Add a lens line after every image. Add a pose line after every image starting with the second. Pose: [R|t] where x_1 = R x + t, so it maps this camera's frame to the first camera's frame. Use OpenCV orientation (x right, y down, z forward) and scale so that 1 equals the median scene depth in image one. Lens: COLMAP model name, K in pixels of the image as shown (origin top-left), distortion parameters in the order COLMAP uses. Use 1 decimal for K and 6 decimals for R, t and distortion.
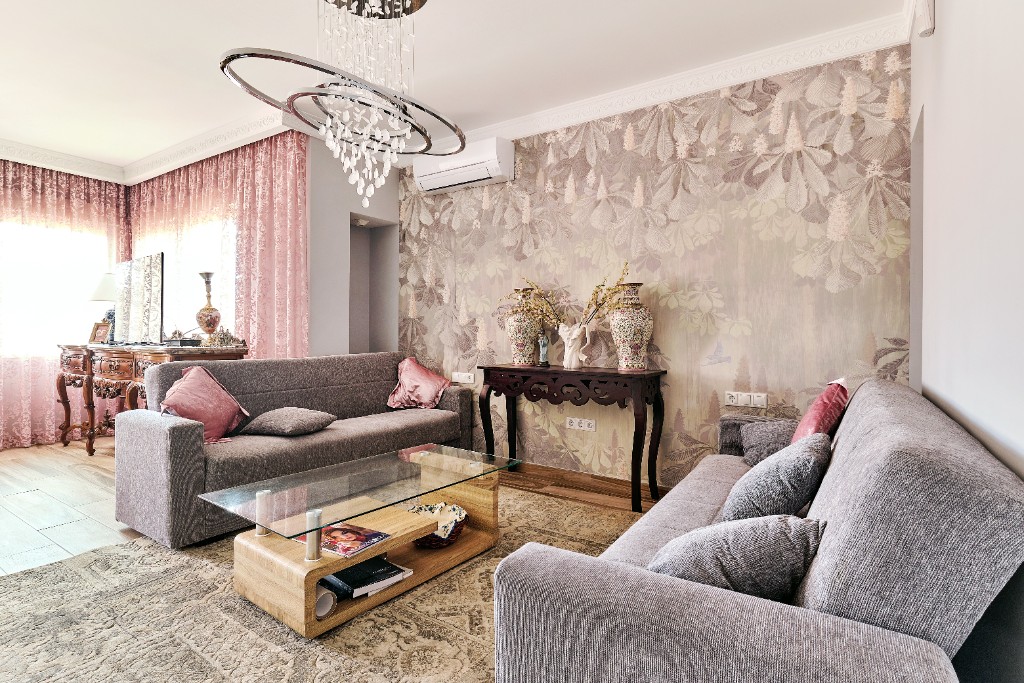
lens RADIAL K [[529.6, 0, 512.1], [0, 529.6, 339.2], [0, 0, 1]] dist [-0.004875, -0.000607]
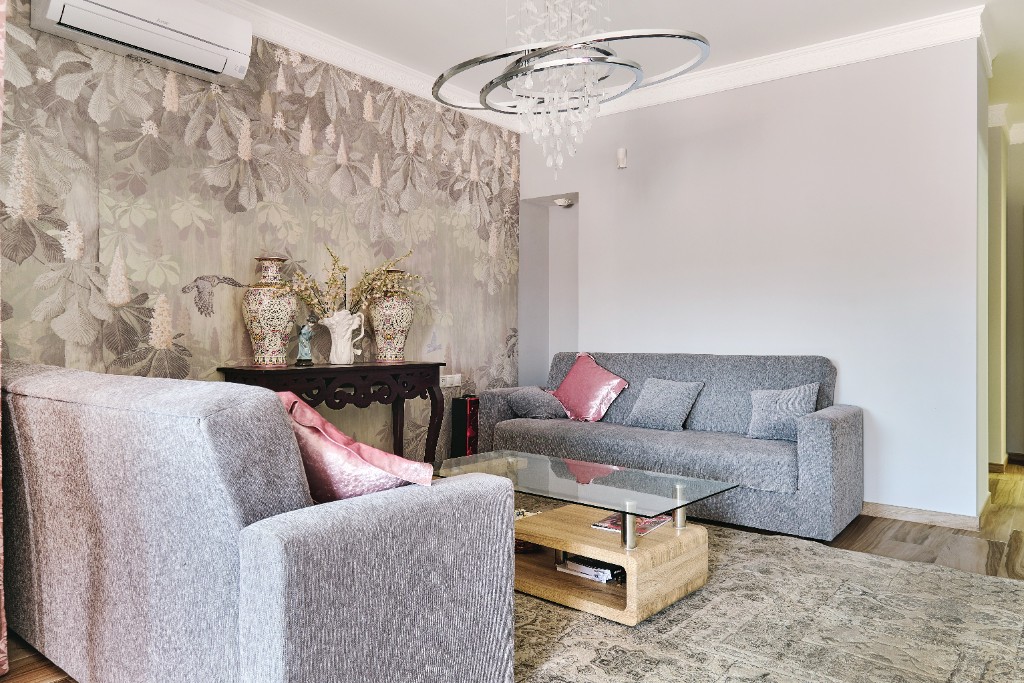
lens RADIAL K [[702.7, 0, 511.9], [0, 702.7, 338.0], [0, 0, 1]] dist [0.011848, 0.002511]
pose [[0.063892, -0.010818, 0.997898, -0.941014], [0.007484, 0.999918, 0.010361, 0.004006], [-0.997929, 0.006806, 0.063968, 0.658417]]
